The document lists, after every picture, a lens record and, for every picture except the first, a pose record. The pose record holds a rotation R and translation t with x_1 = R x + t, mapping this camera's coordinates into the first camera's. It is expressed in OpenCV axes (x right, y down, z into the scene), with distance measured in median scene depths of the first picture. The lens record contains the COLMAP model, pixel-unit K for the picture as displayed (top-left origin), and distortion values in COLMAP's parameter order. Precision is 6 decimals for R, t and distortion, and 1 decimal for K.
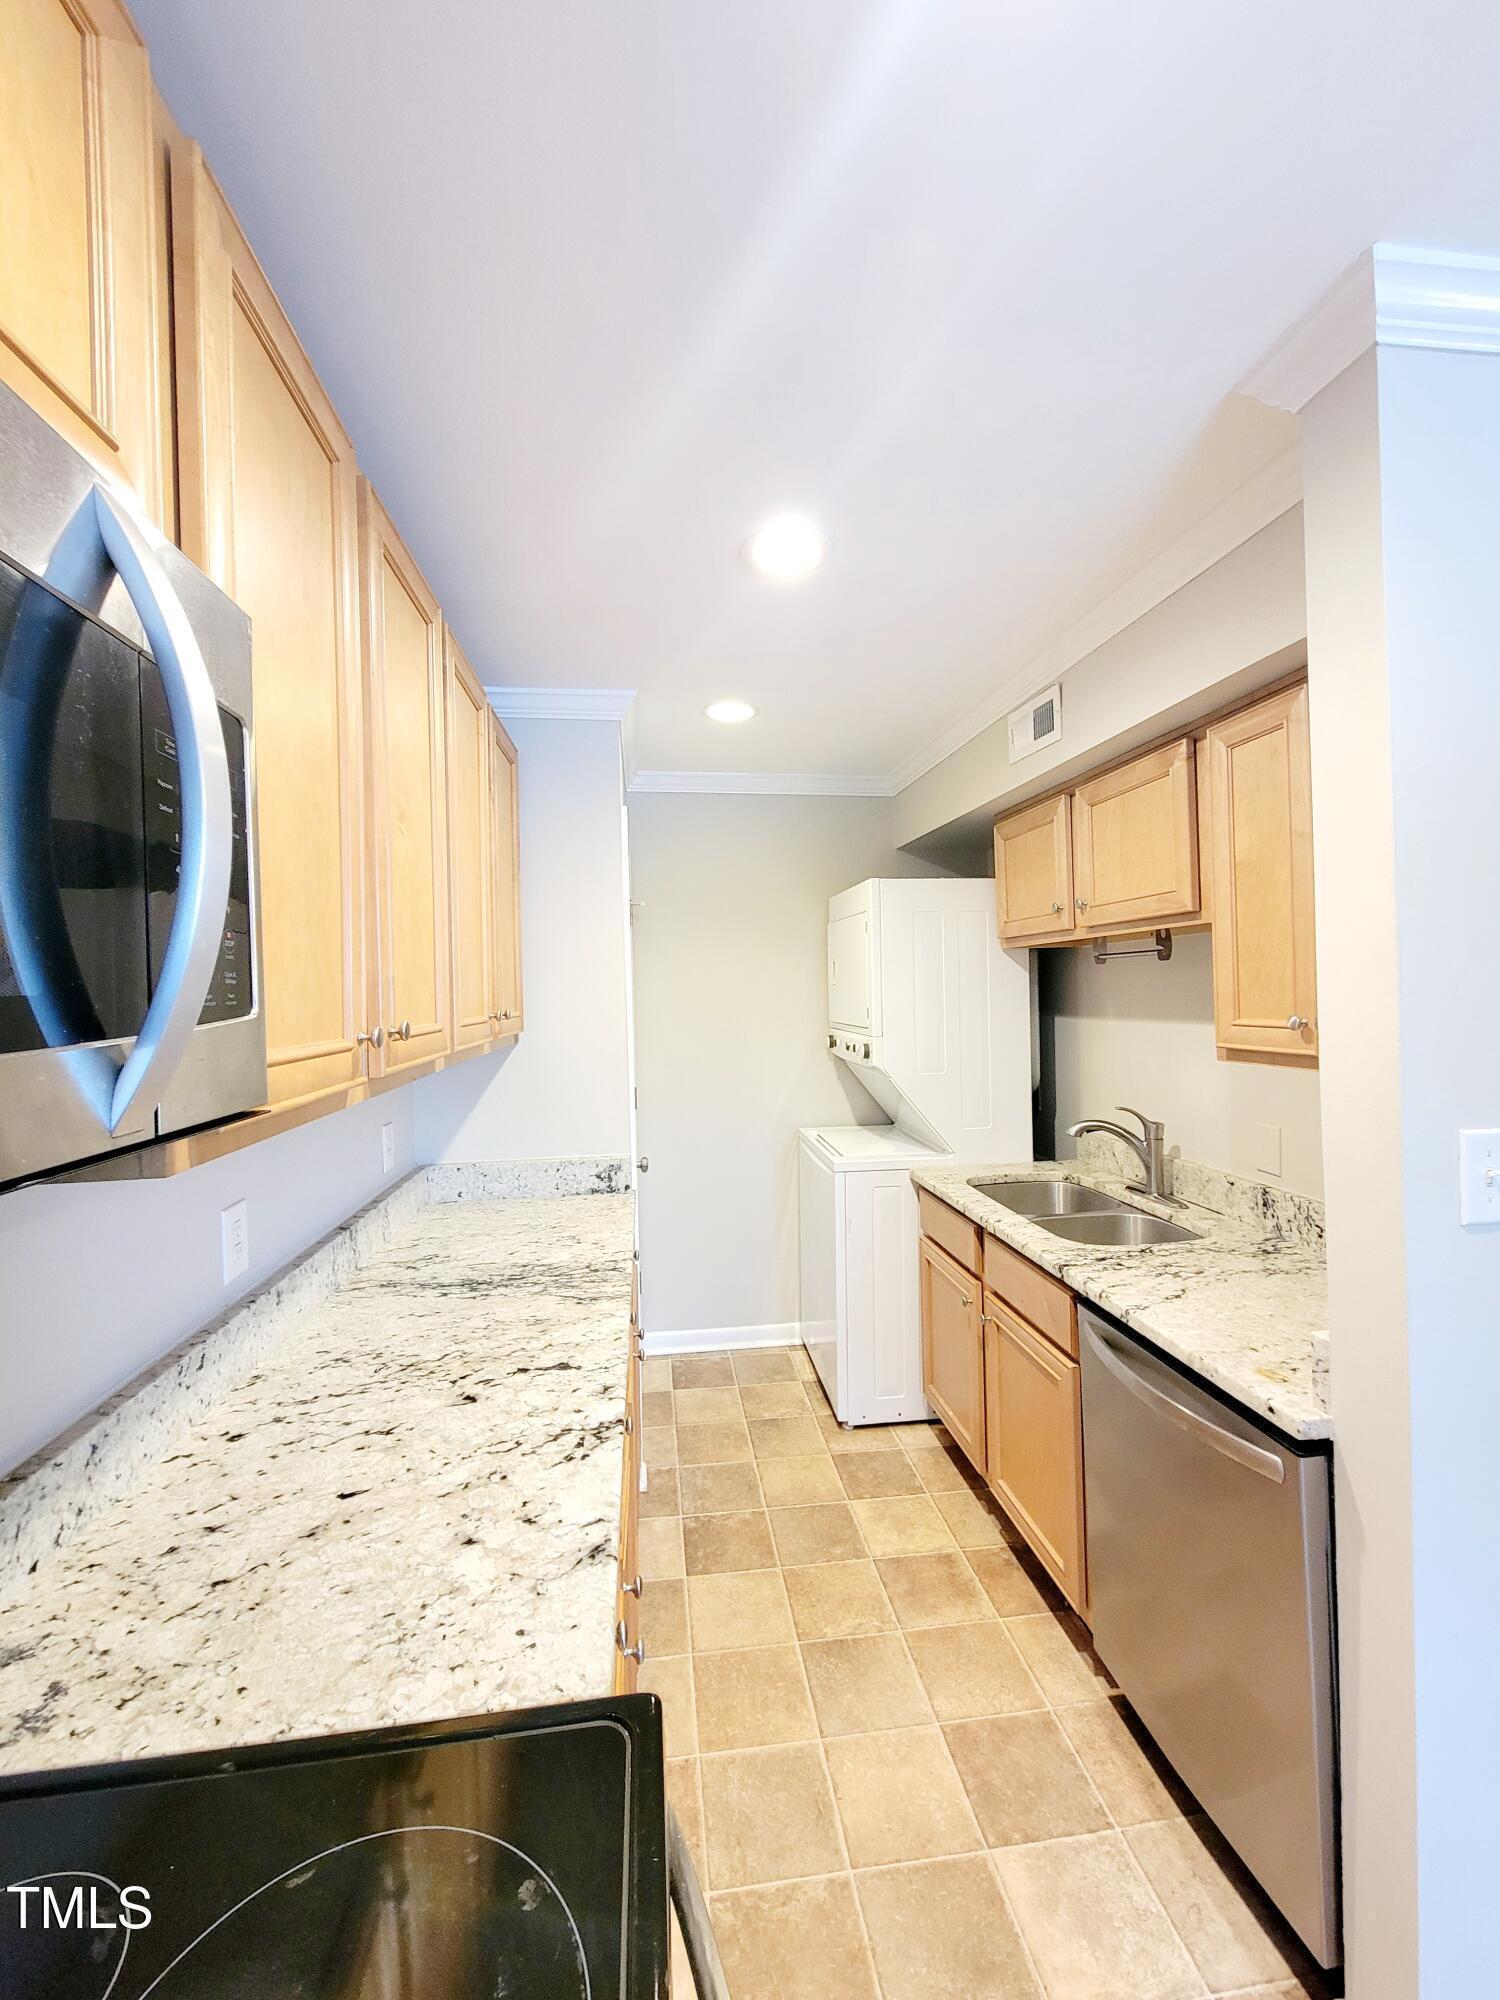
lens RADIAL K [[815.7, 0, 741.8], [0, 815.7, 985.0], [0, 0, 1]] dist [0.003932, -0.001324]
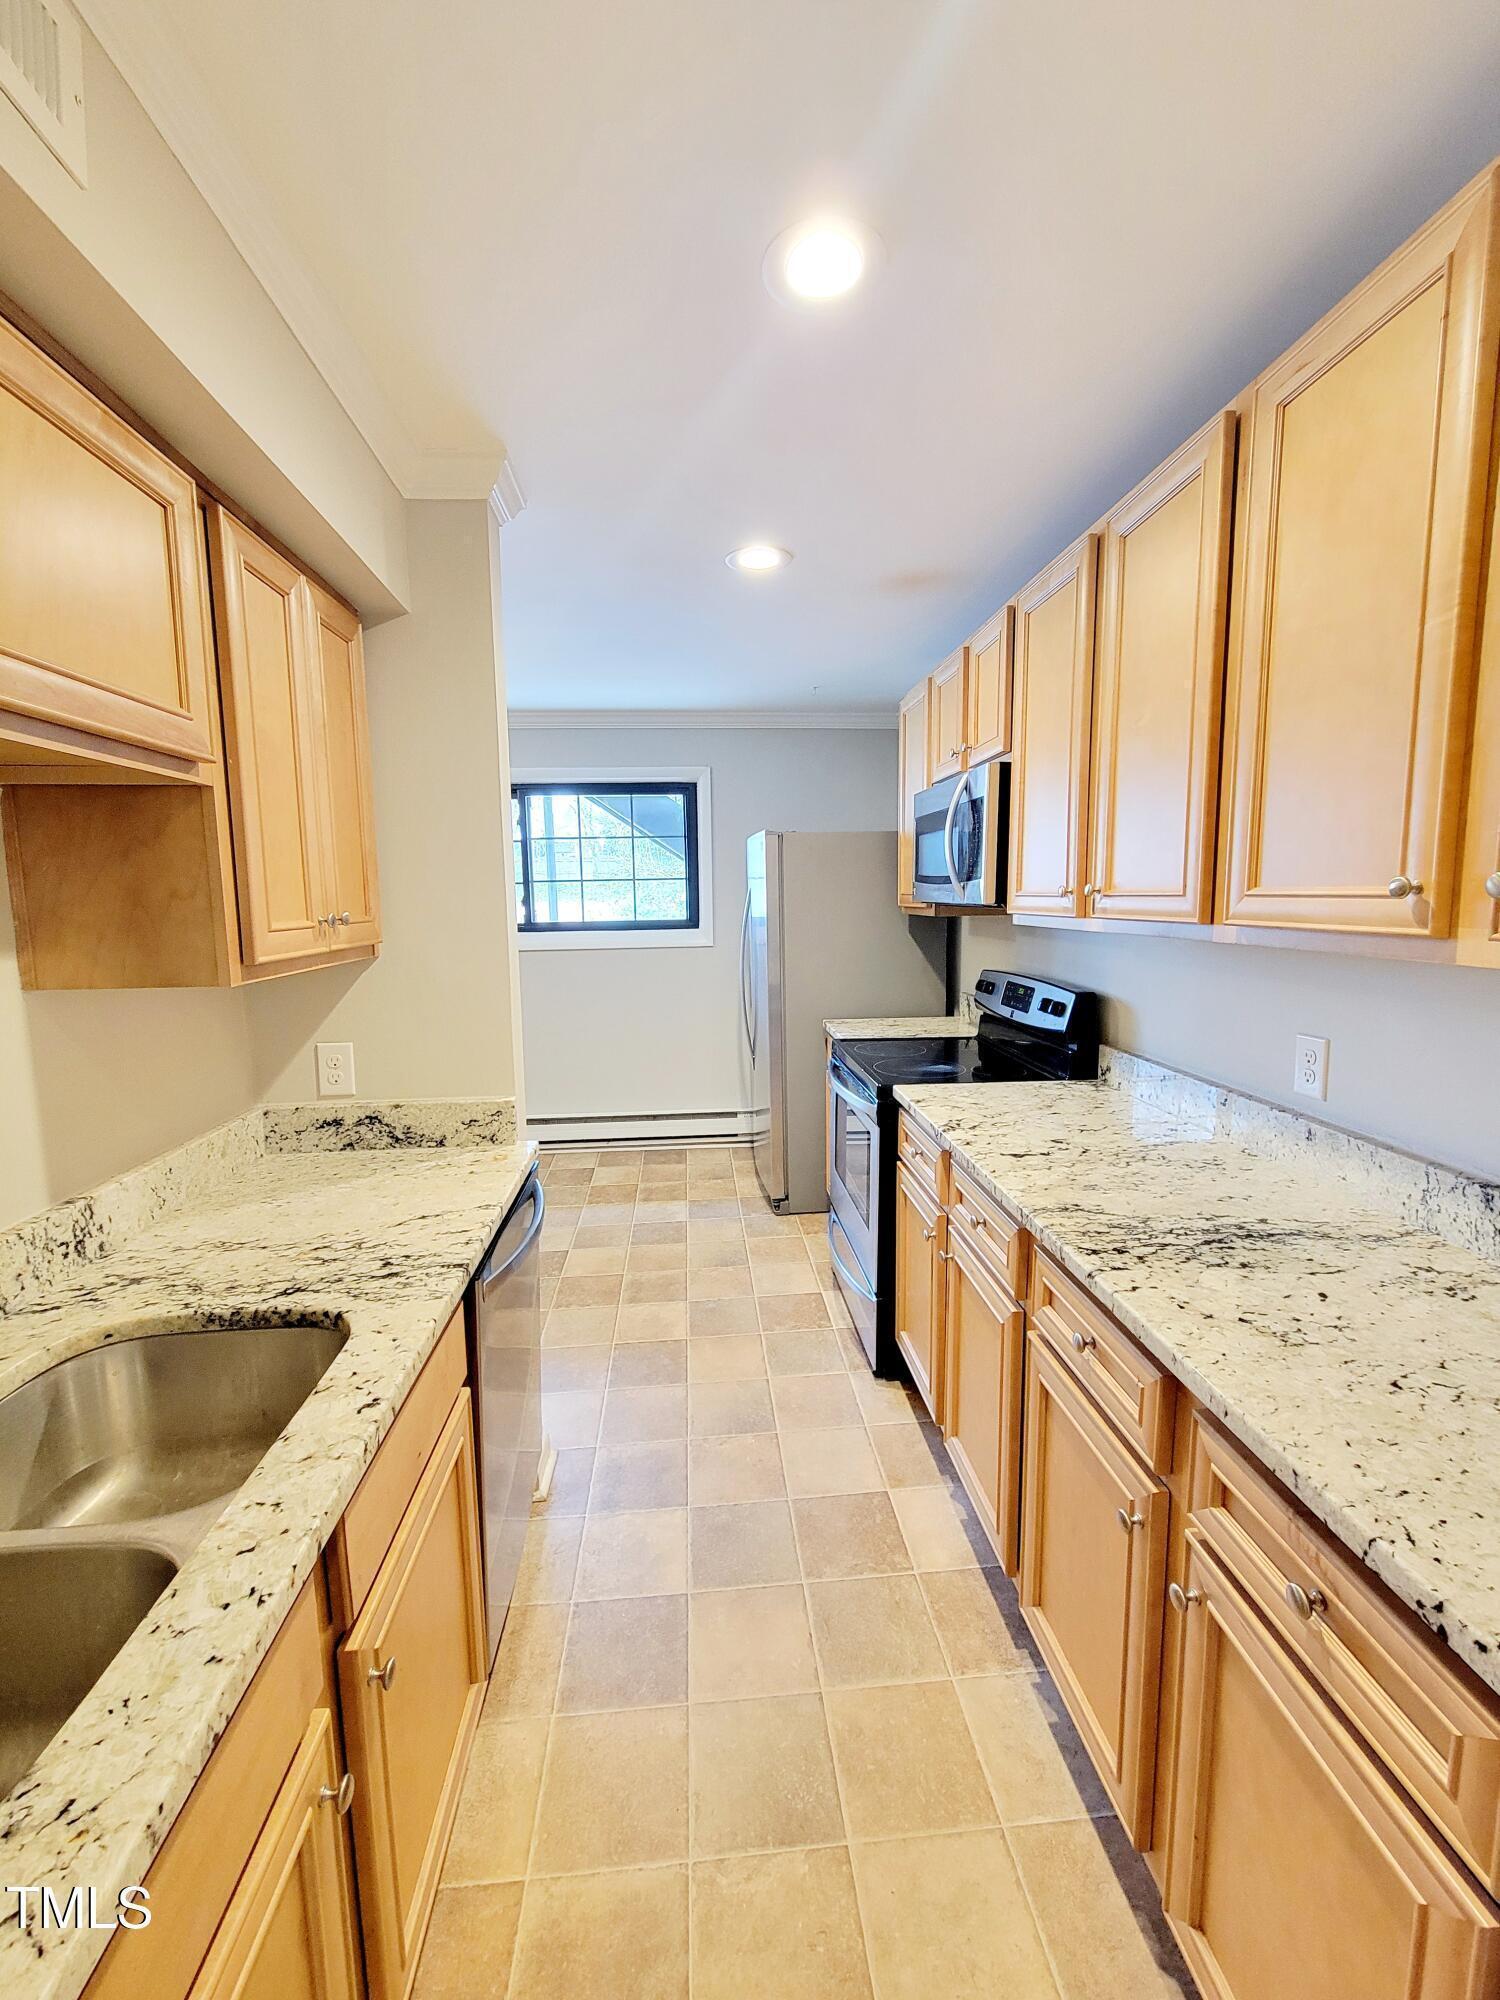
lens RADIAL K [[815.7, 0, 751.4], [0, 815.7, 992.6], [0, 0, 1]] dist [0.003932, -0.001324]
pose [[-0.998582, 0.031525, 0.042903, 0.103362], [0.036221, 0.992877, 0.113505, 0.034021], [-0.039019, 0.114898, -0.992611, 1.689419]]
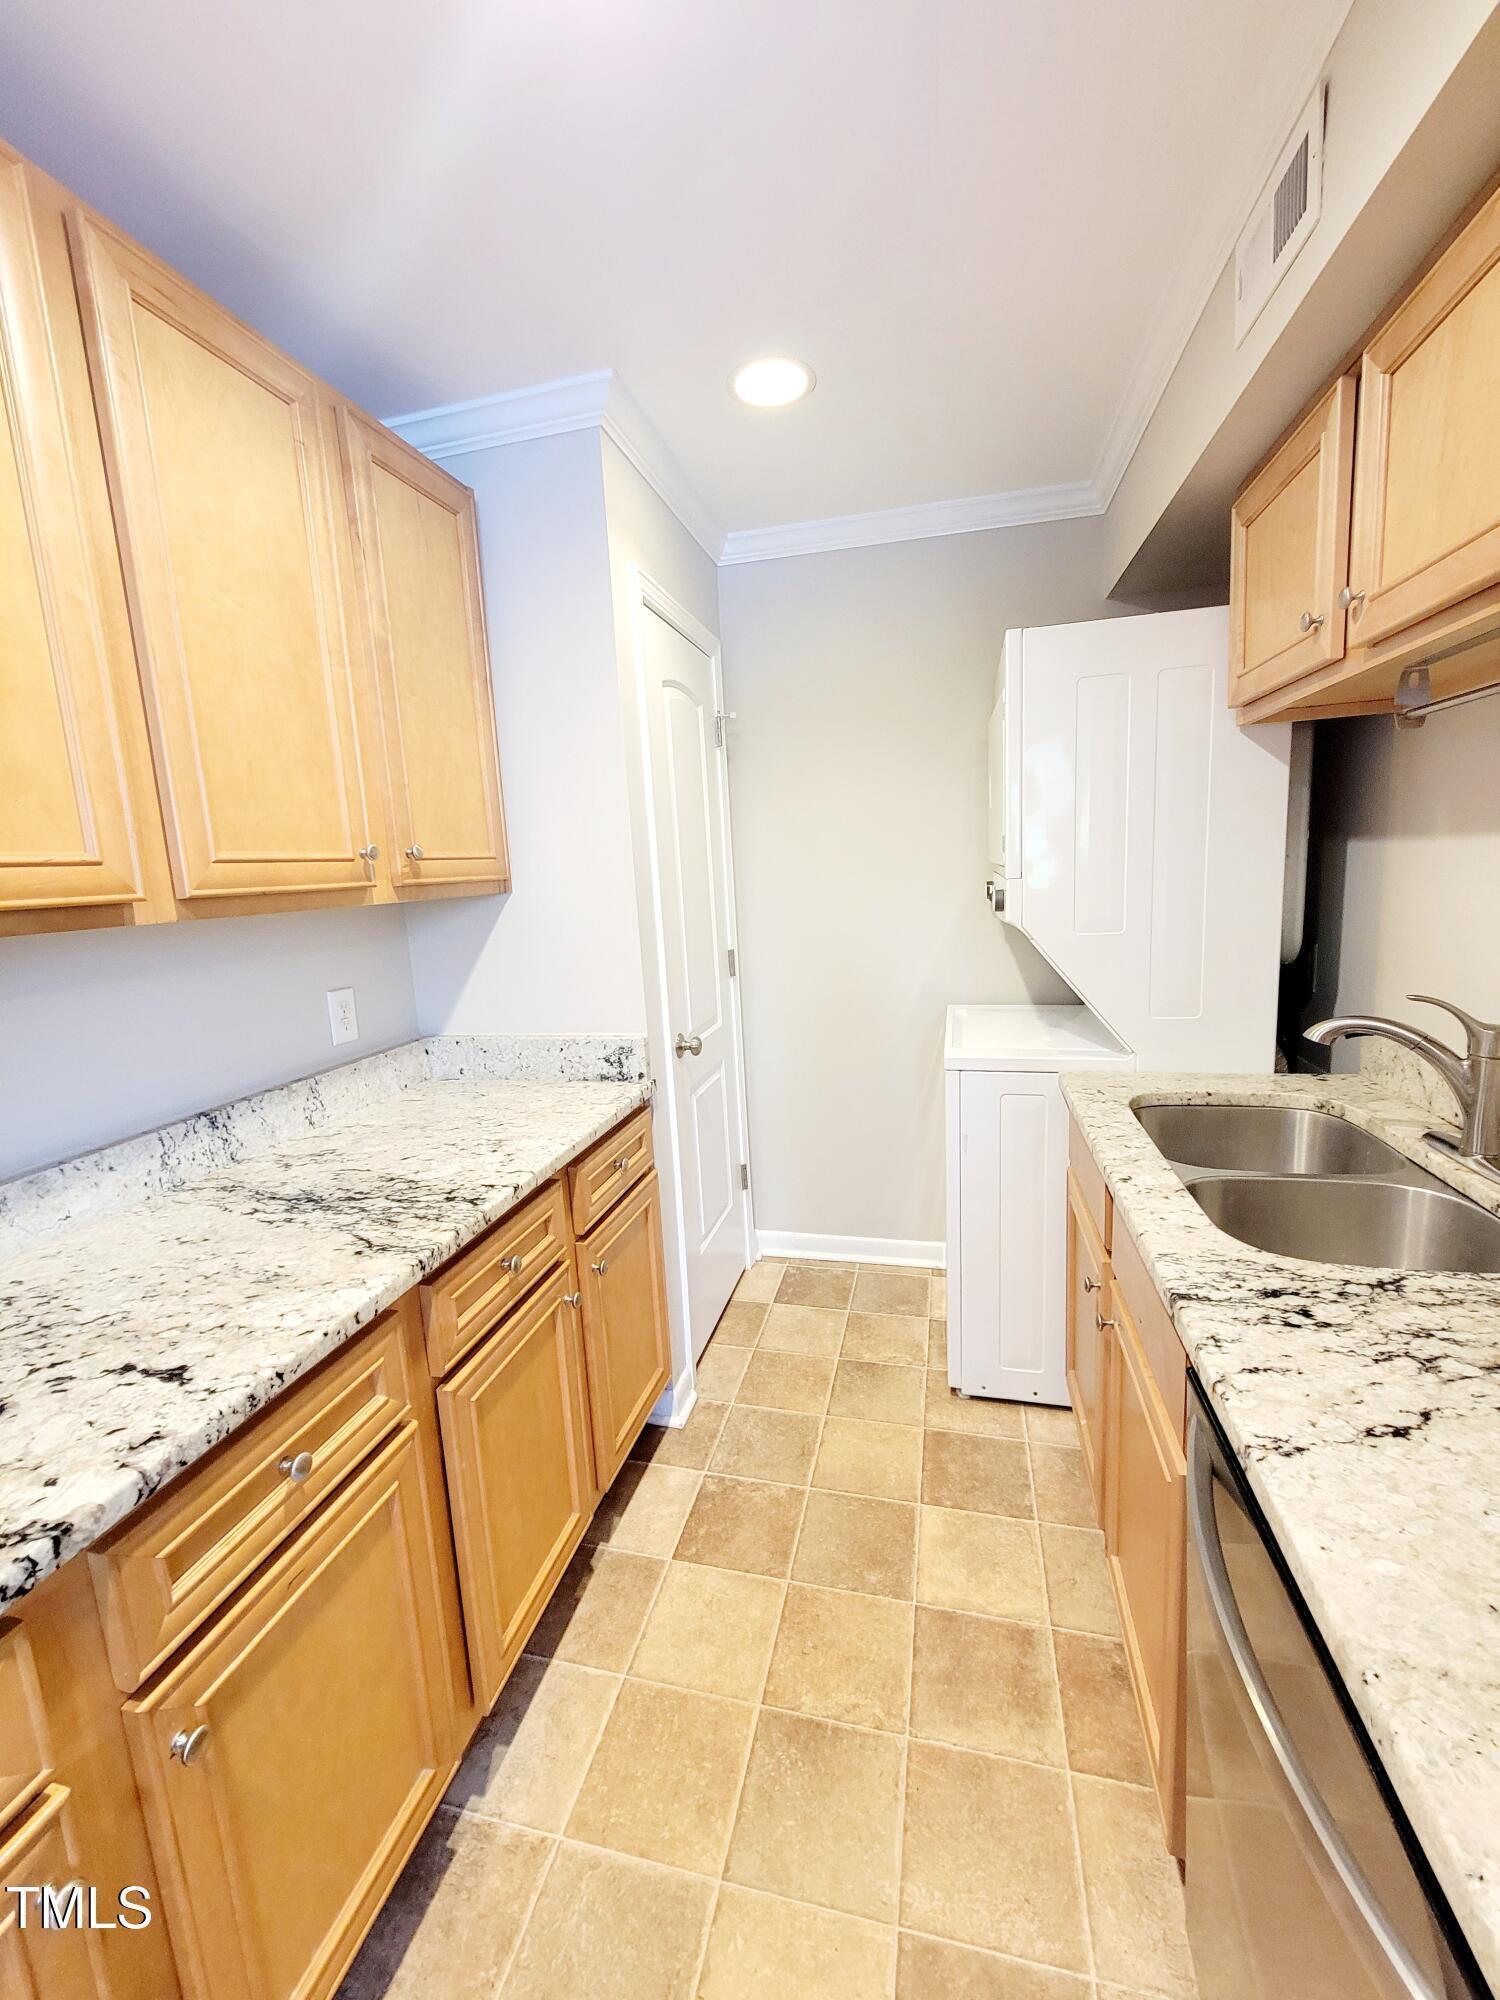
lens RADIAL K [[815.7, 0, 744.3], [0, 815.7, 986.3], [0, 0, 1]] dist [0.003932, -0.001324]
pose [[0.933153, 0.027490, -0.358427, 0.319223], [0.033876, 0.985910, 0.163809, 0.052709], [0.357880, -0.165000, 0.919074, 0.455571]]
